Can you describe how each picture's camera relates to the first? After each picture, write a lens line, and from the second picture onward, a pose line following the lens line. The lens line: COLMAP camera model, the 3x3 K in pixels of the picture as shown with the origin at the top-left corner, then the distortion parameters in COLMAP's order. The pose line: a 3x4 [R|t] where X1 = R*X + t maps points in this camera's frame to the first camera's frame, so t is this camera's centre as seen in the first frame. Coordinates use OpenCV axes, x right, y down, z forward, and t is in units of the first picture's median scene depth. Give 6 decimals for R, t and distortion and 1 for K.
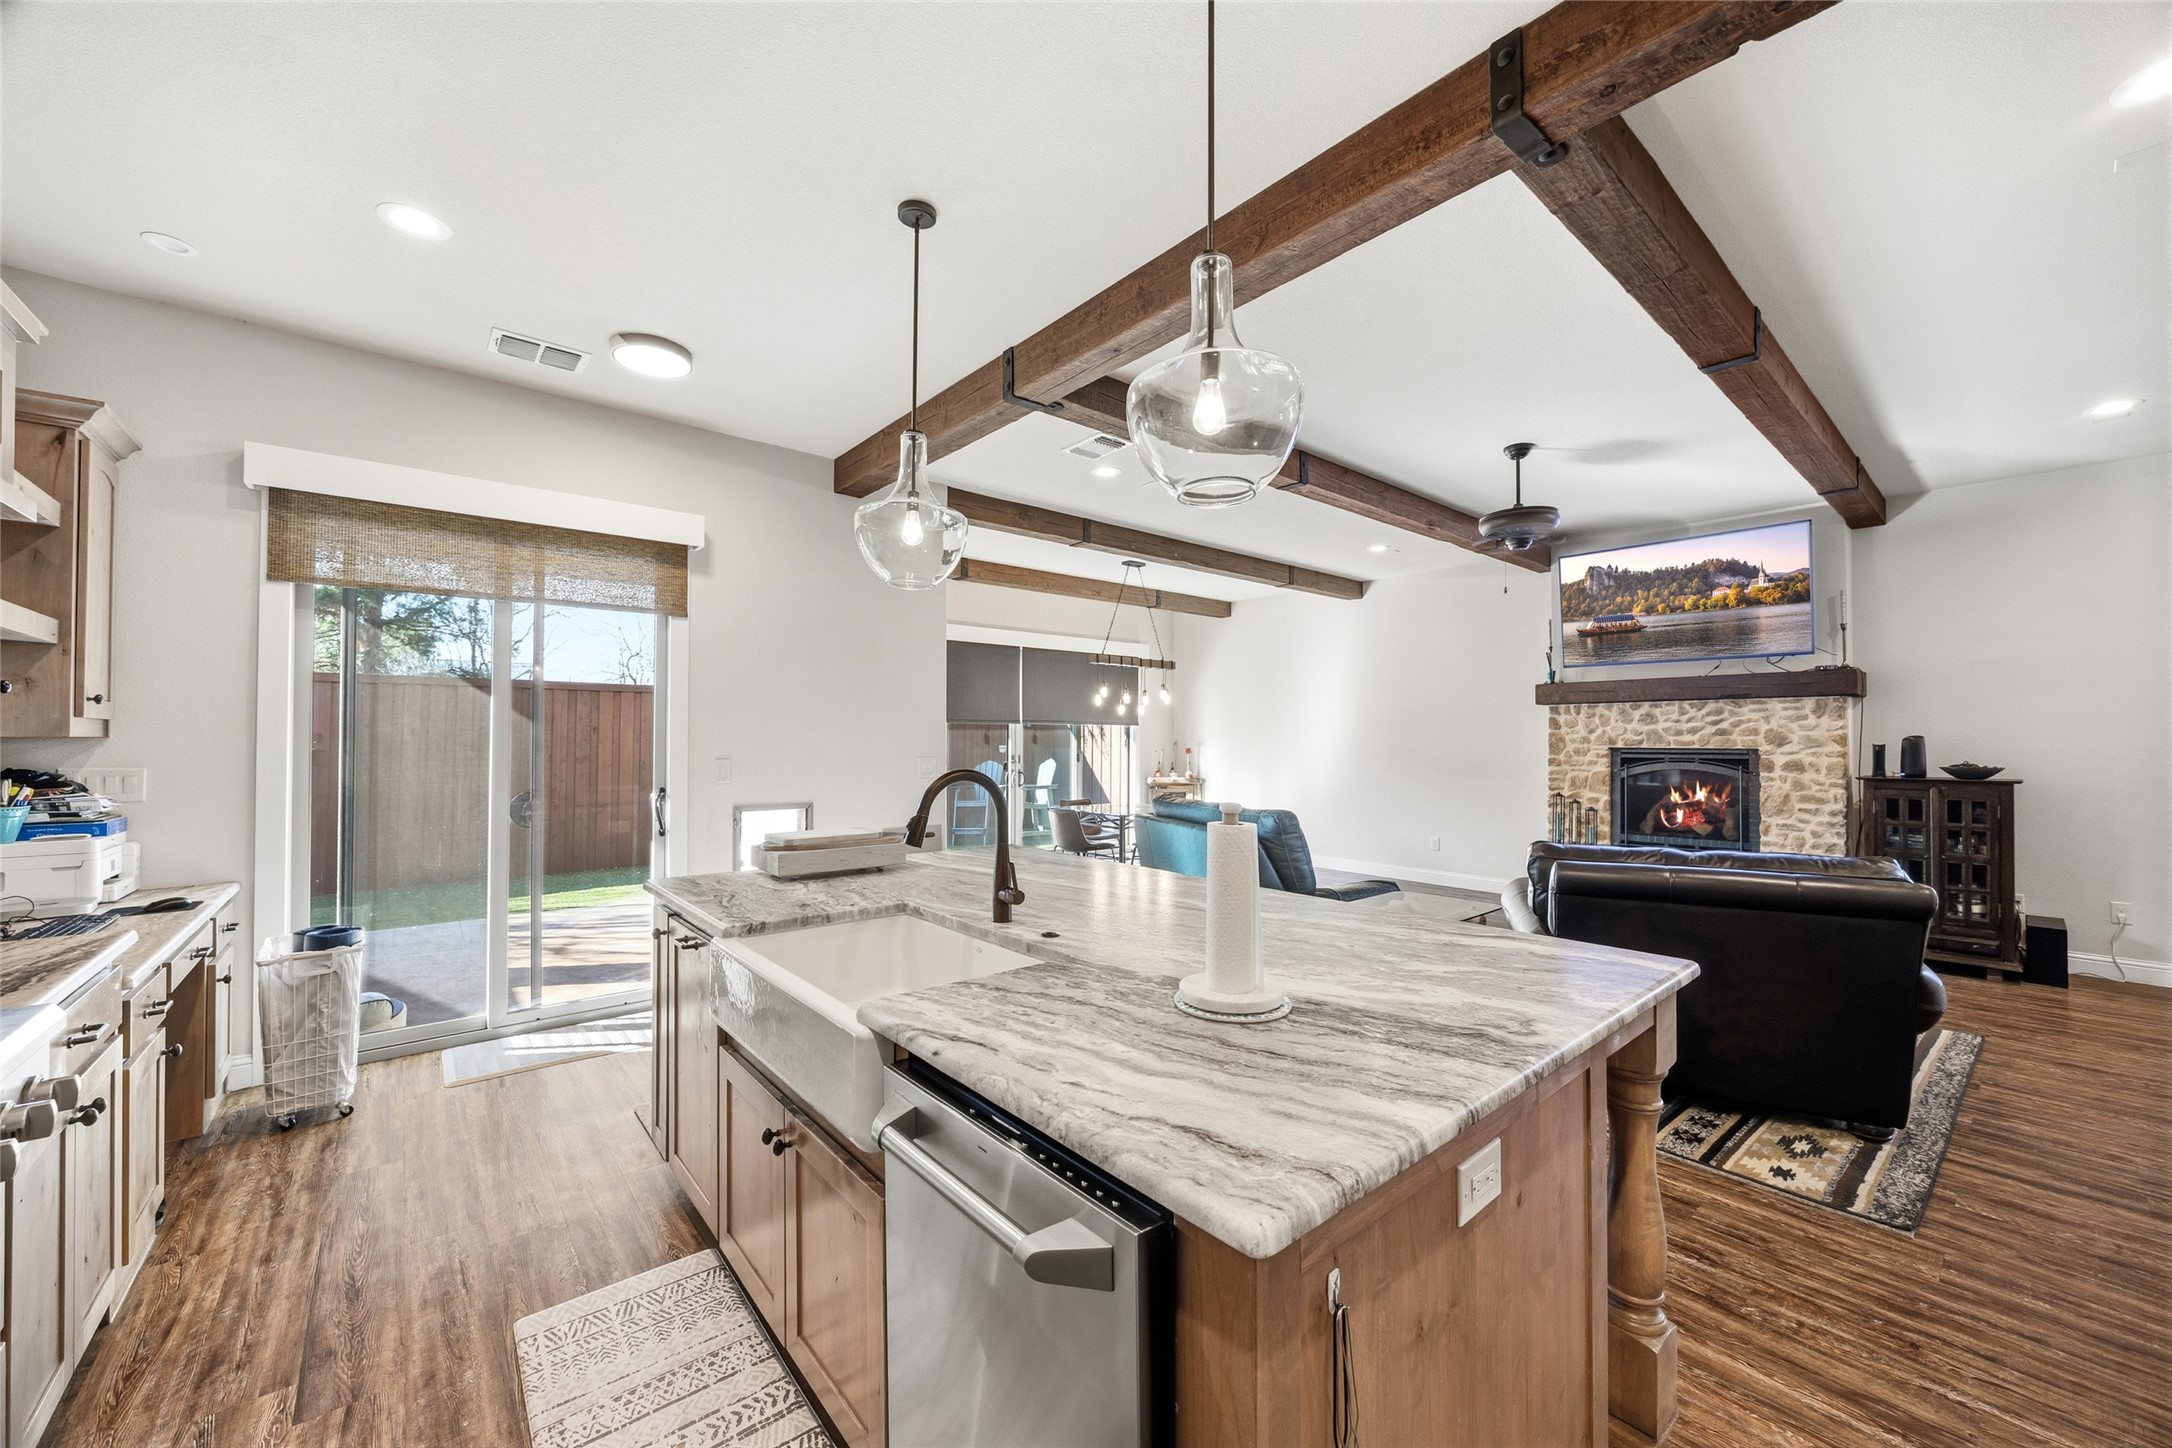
lens RADIAL K [[822.6, 0, 1086.0], [0, 822.6, 724.0], [0, 0, 1]] dist [-0.026188, 0.000299]
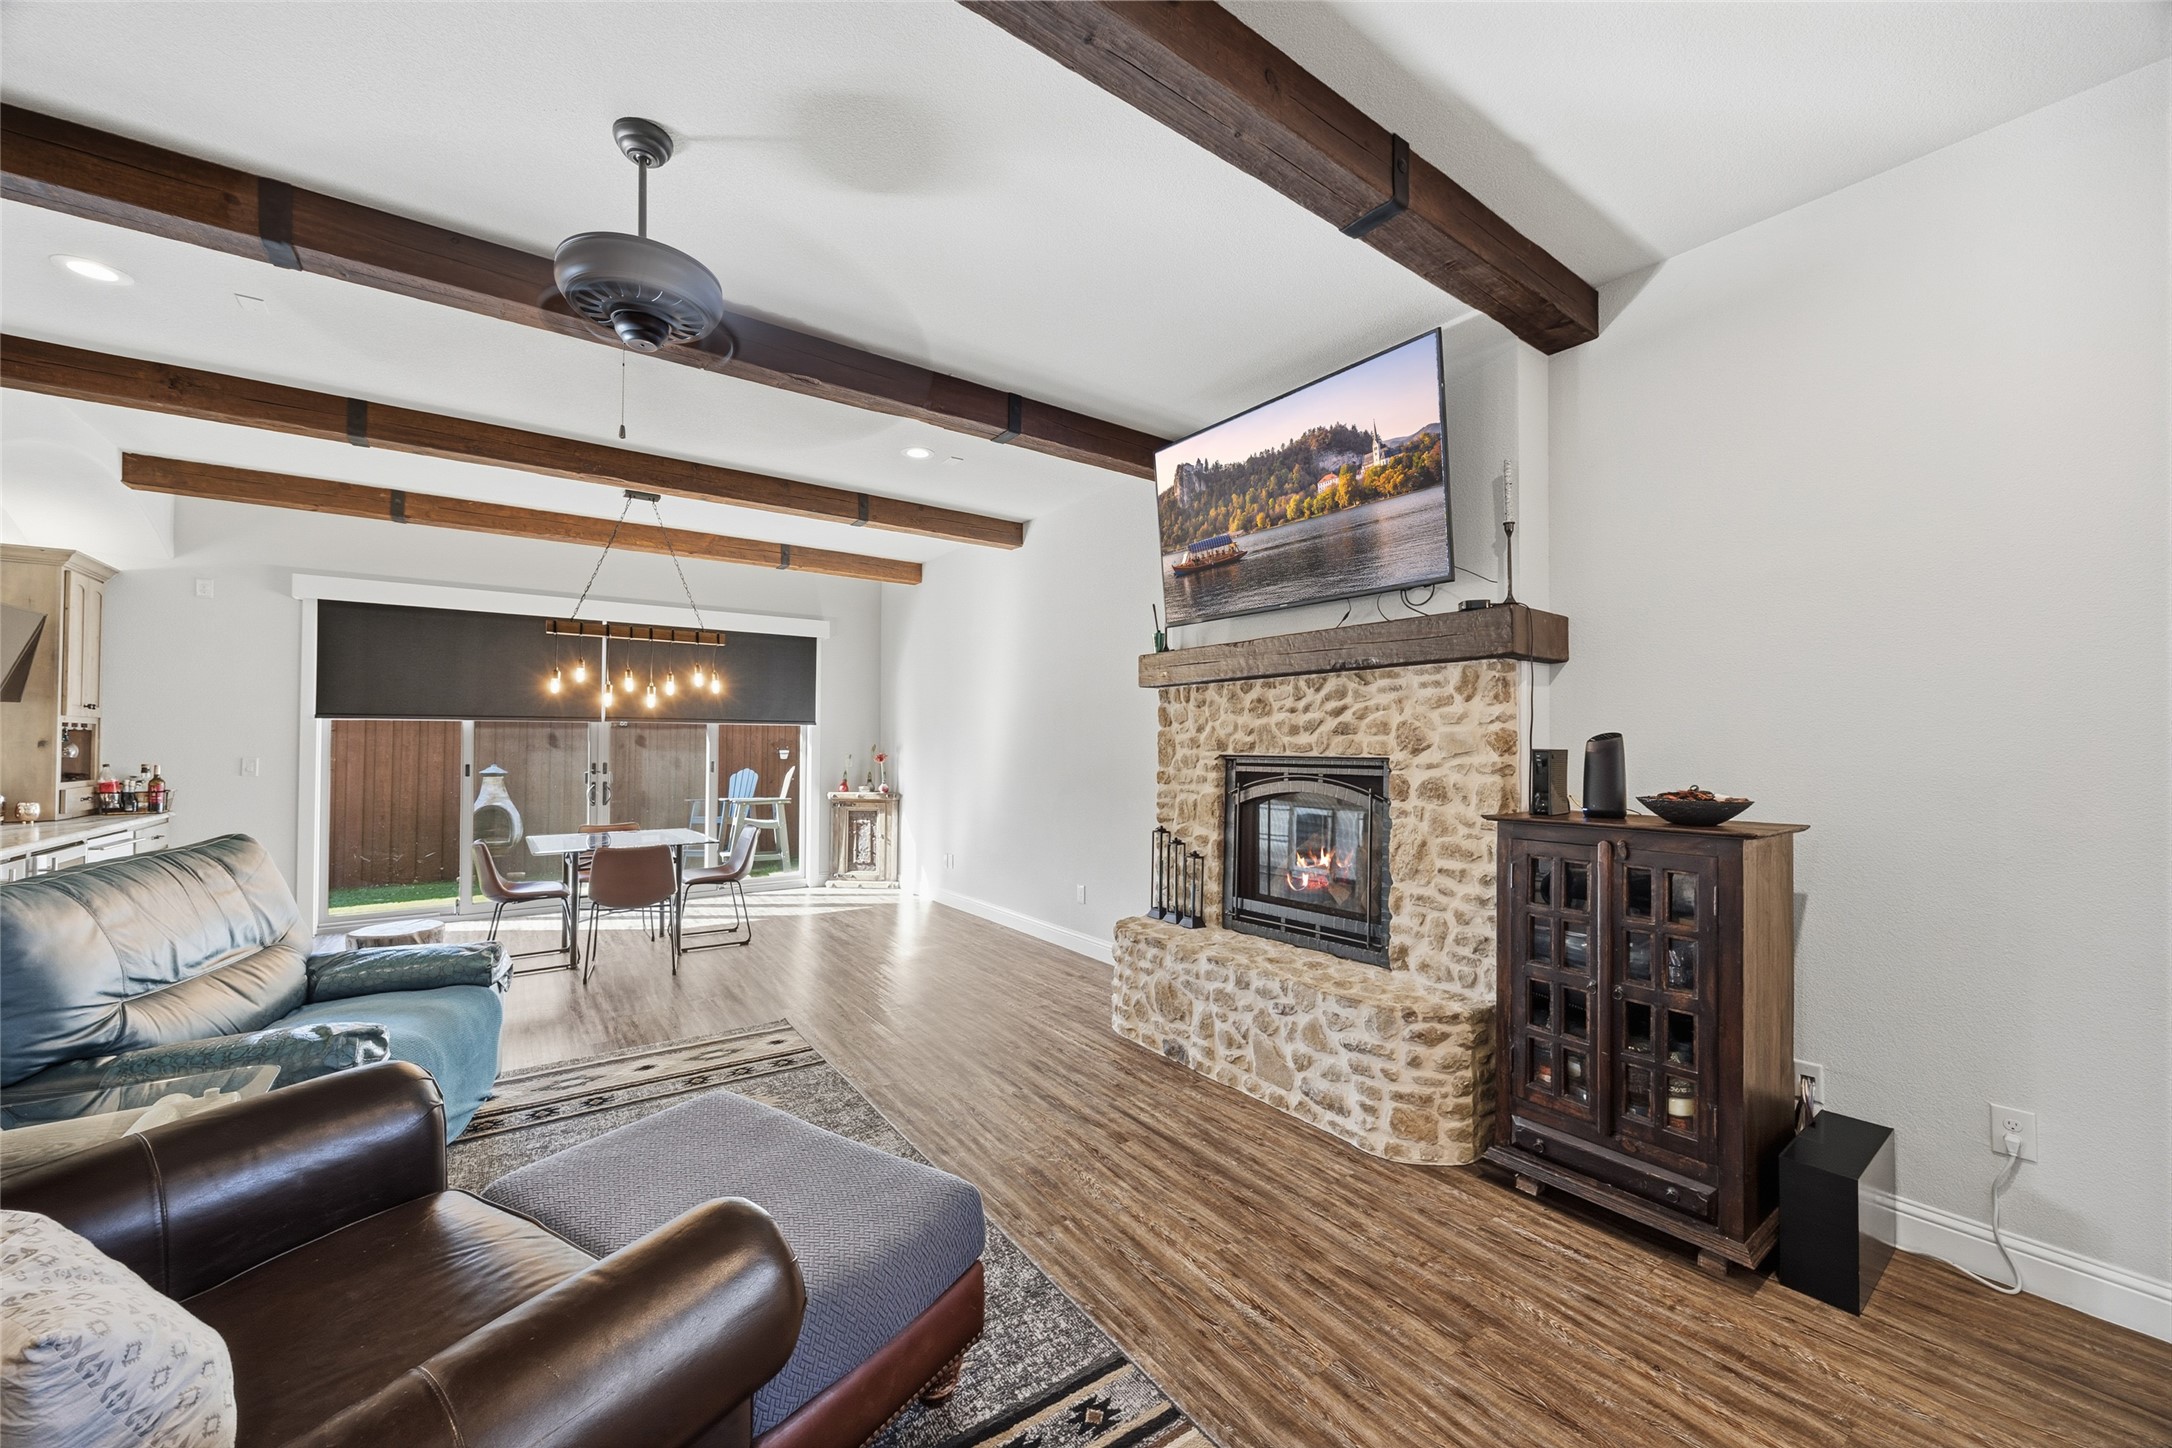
lens RADIAL K [[842.6, 0, 1091.1], [0, 842.6, 712.5], [0, 0, 1]] dist [-0.025019, 0.000297]
pose [[0.998573, -0.000187, -0.053408, 0.645148], [-0.000922, 0.999785, -0.020723, 0.011298], [0.053400, 0.020742, 0.998358, 0.399161]]
